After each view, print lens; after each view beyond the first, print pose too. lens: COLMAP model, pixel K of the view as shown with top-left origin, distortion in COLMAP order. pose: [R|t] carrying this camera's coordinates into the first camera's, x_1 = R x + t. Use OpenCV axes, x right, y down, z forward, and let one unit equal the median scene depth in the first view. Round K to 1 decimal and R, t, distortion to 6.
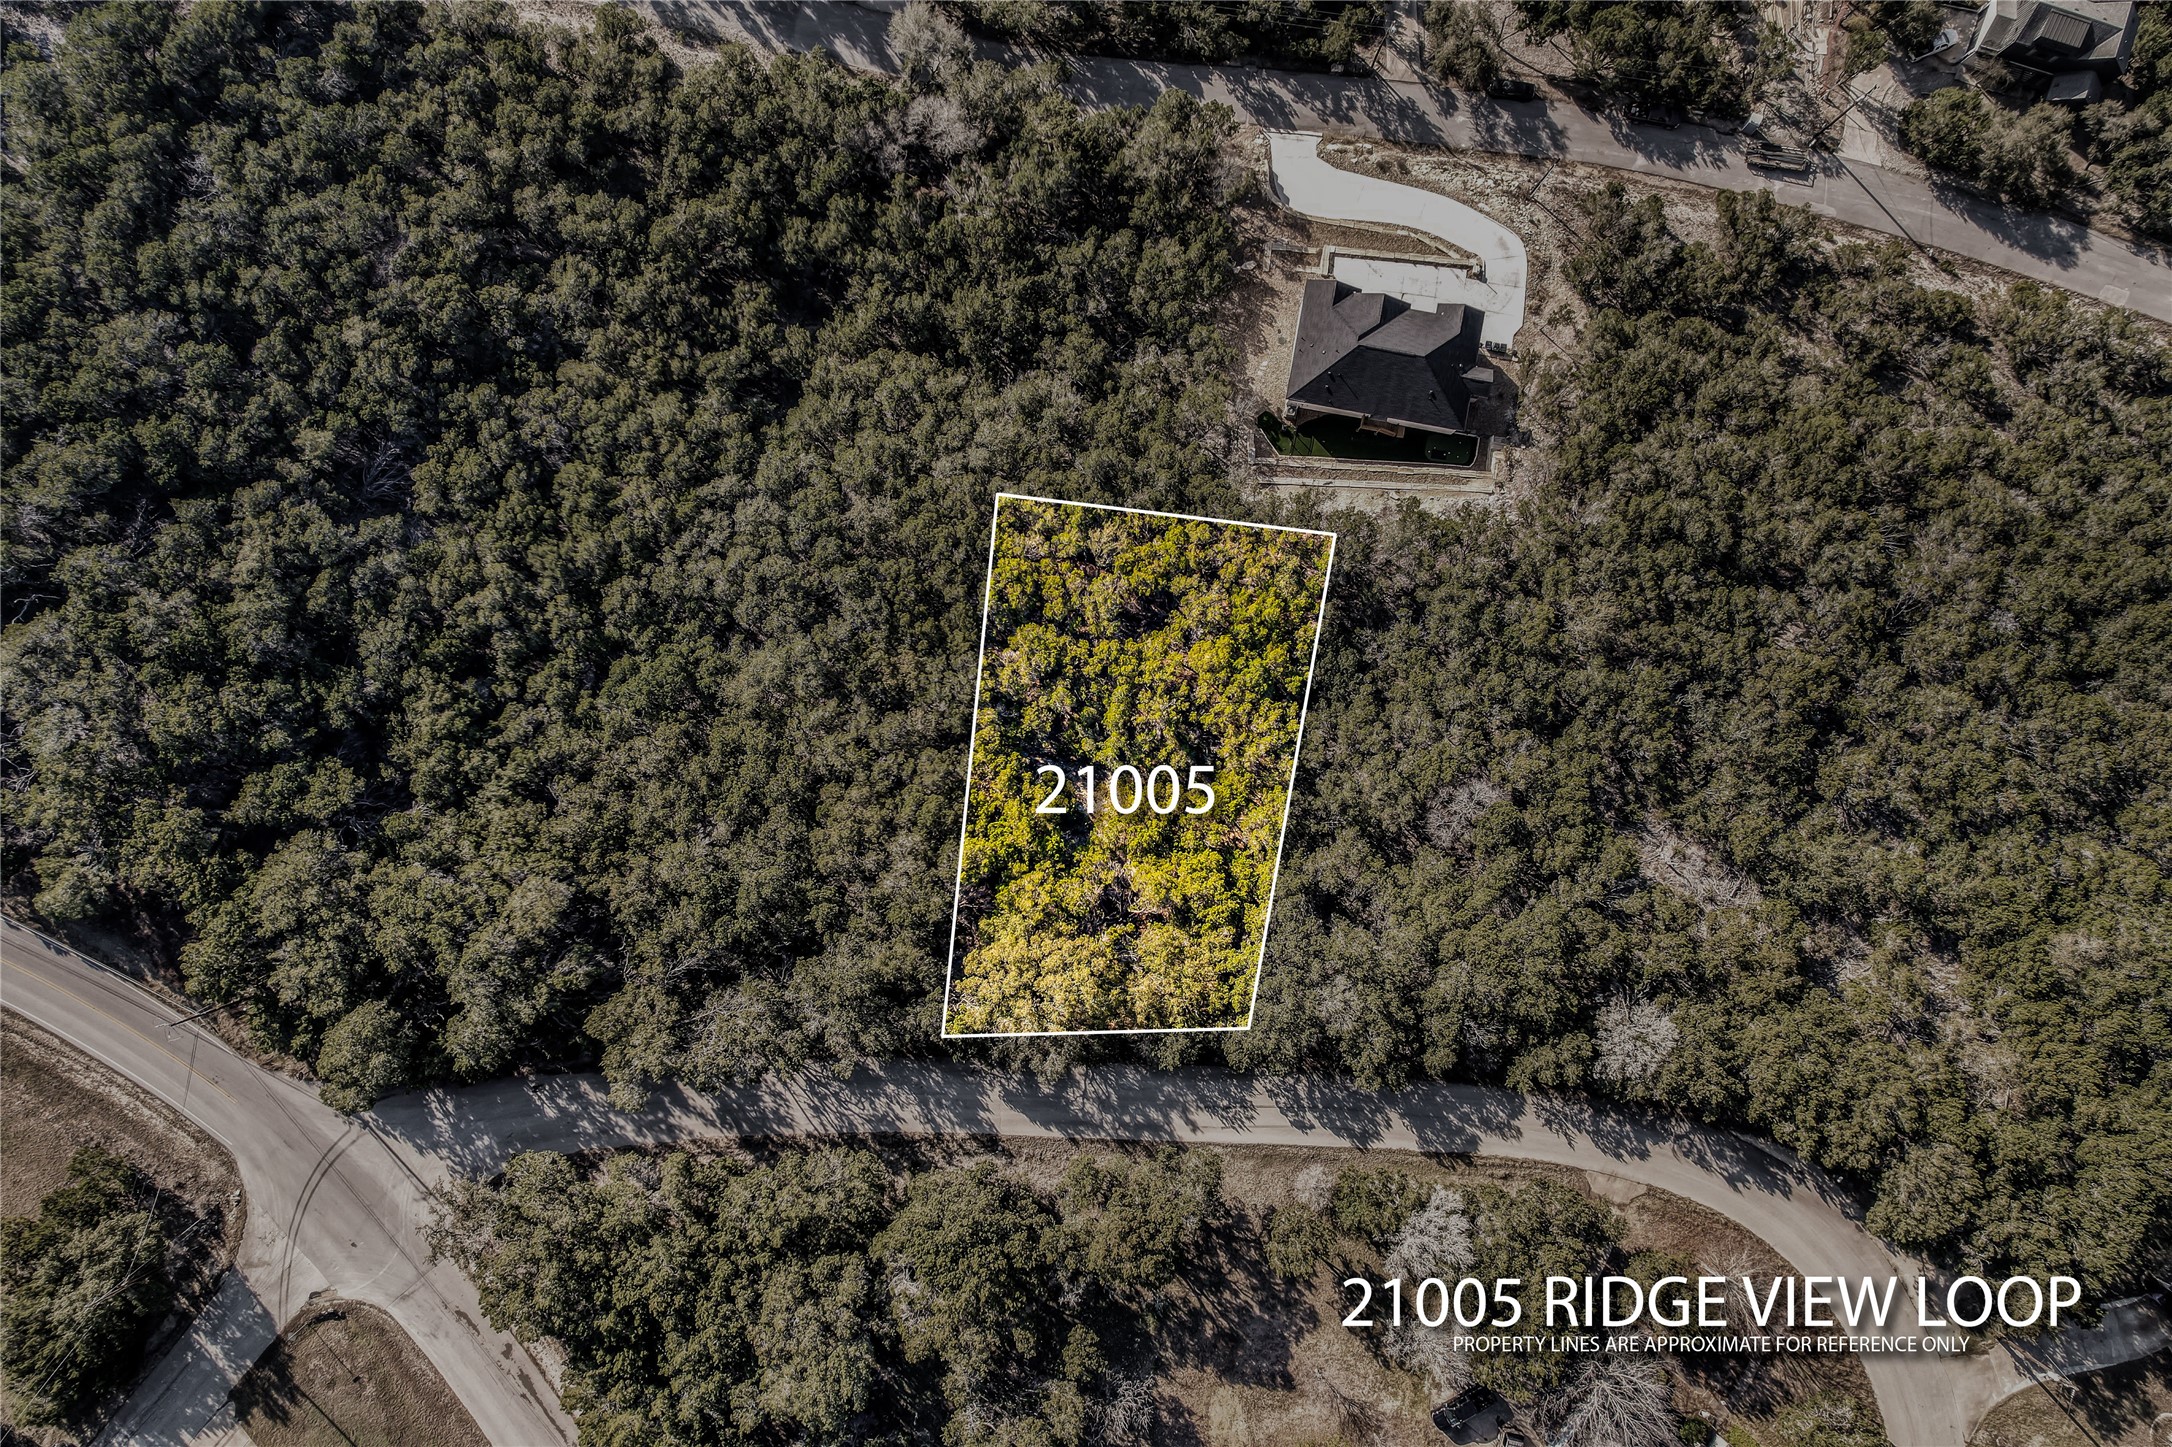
lens RADIAL K [[1328.4, 0, 1090.0], [0, 1328.4, 760.6], [0, 0, 1]] dist [-0.067015, 0.057606]
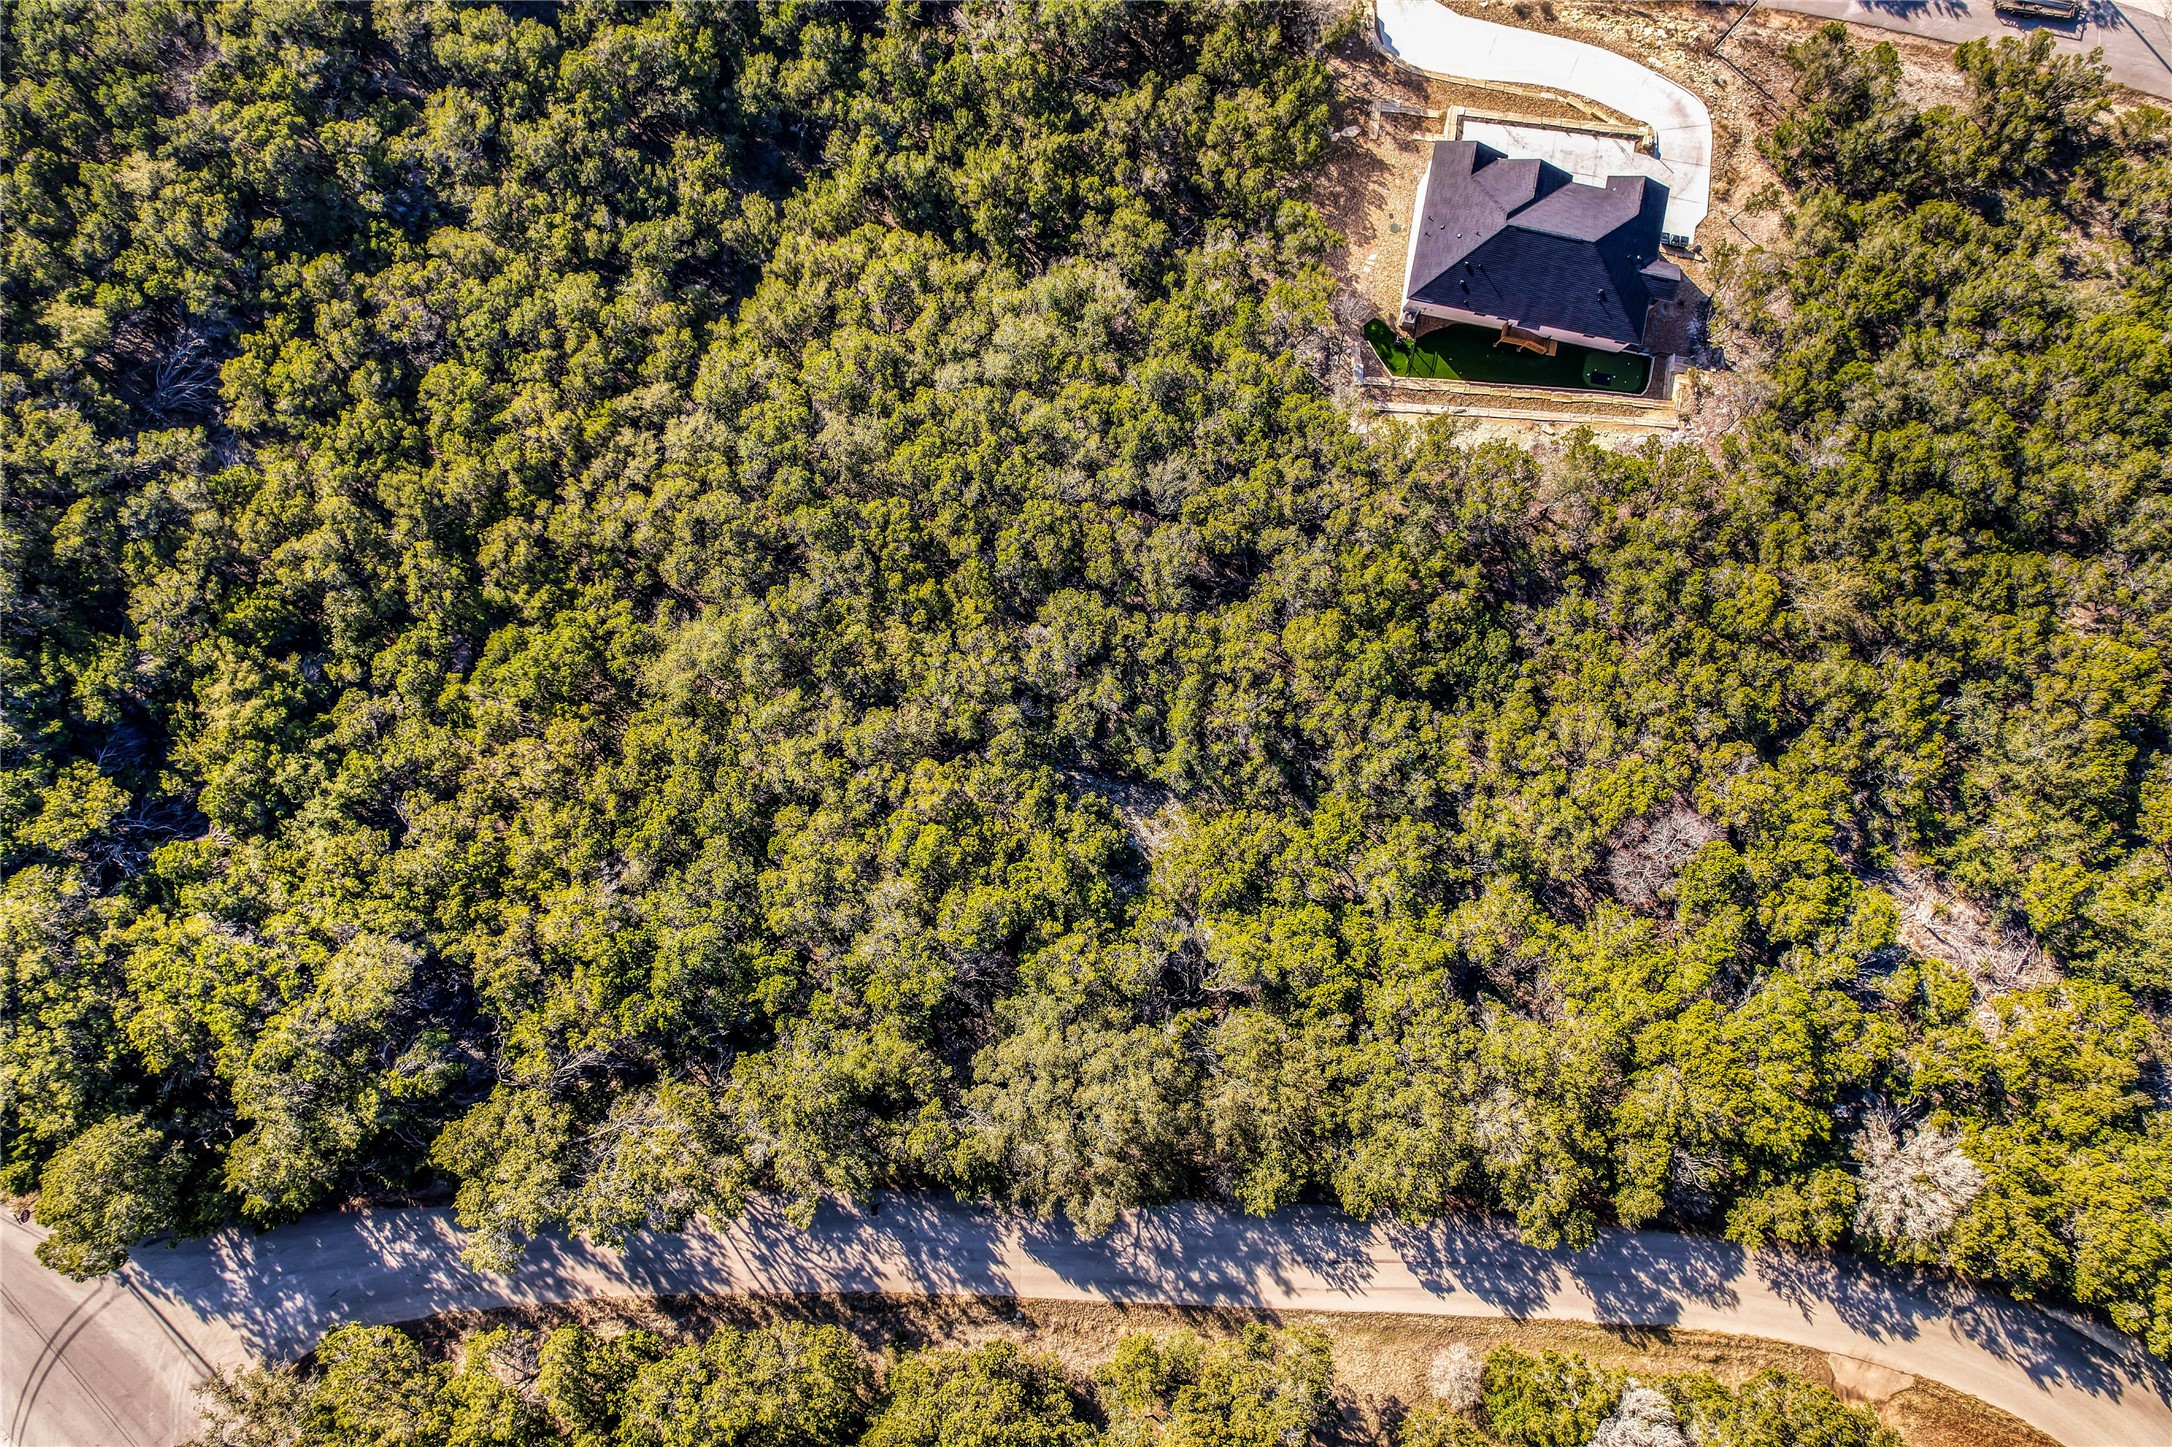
lens RADIAL K [[1517.8, 0, 1113.7], [0, 1517.8, 753.3], [0, 0, 1]] dist [-0.091319, 0.109122]
pose [[0.999904, 0.011868, 0.007210, -0.025051], [-0.011803, 0.999890, -0.009007, -0.006094], [-0.007316, 0.008921, 0.999933, 0.172798]]
